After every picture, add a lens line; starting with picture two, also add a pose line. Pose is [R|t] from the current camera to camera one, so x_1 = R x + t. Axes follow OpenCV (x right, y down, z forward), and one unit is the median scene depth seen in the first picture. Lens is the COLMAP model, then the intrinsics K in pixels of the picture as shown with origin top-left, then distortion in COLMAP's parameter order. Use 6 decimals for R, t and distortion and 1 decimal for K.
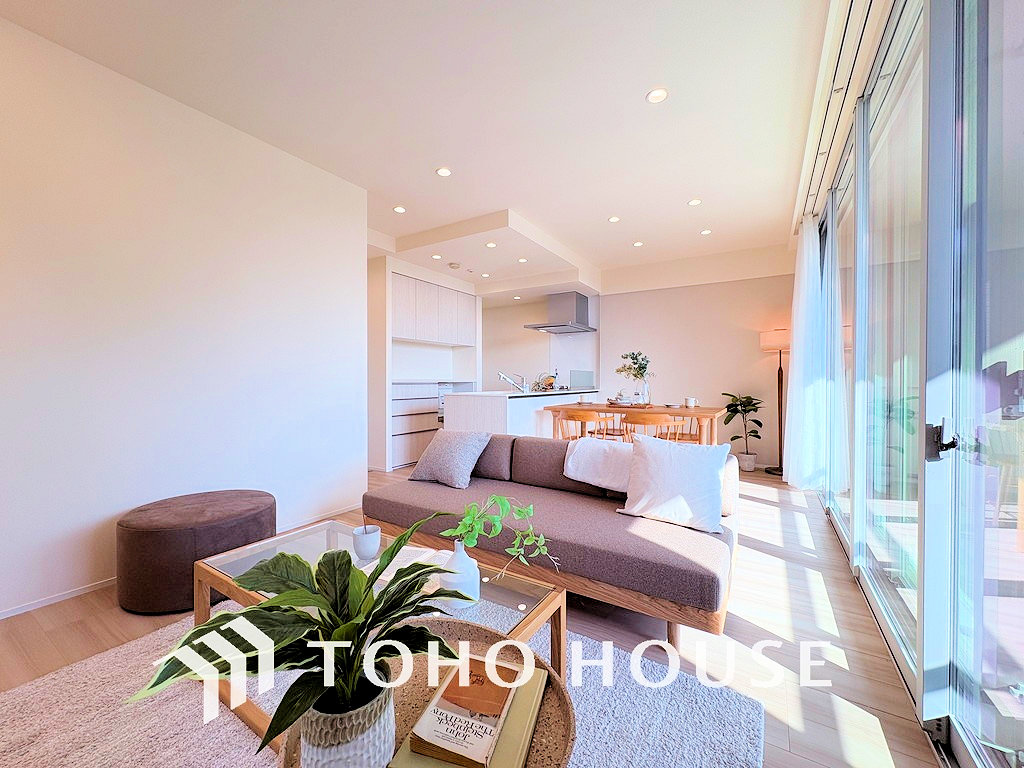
lens RADIAL K [[405.4, 0, 510.3], [0, 405.4, 383.1], [0, 0, 1]] dist [0.000509, -0.000613]
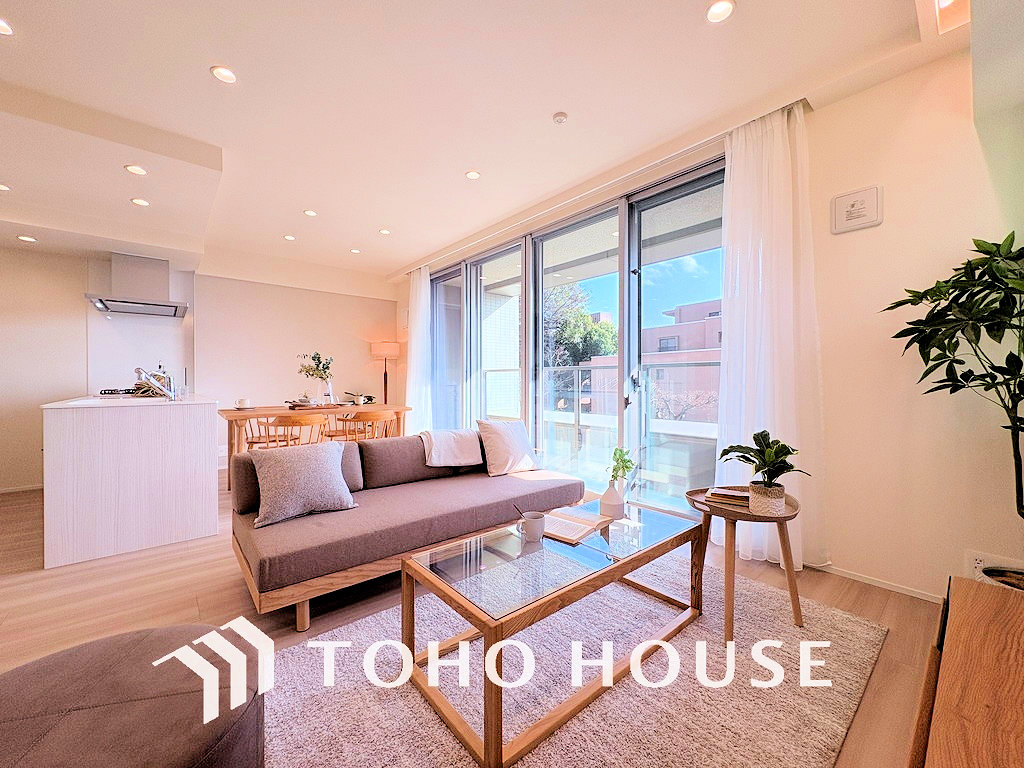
lens RADIAL K [[405.4, 0, 511.7], [0, 405.4, 385.7], [0, 0, 1]] dist [0.000509, -0.000613]
pose [[0.291326, -0.008645, 0.956585, -0.797707], [0.006140, 0.999955, 0.007167, -0.000234], [-0.956604, 0.003786, 0.291366, 0.410568]]
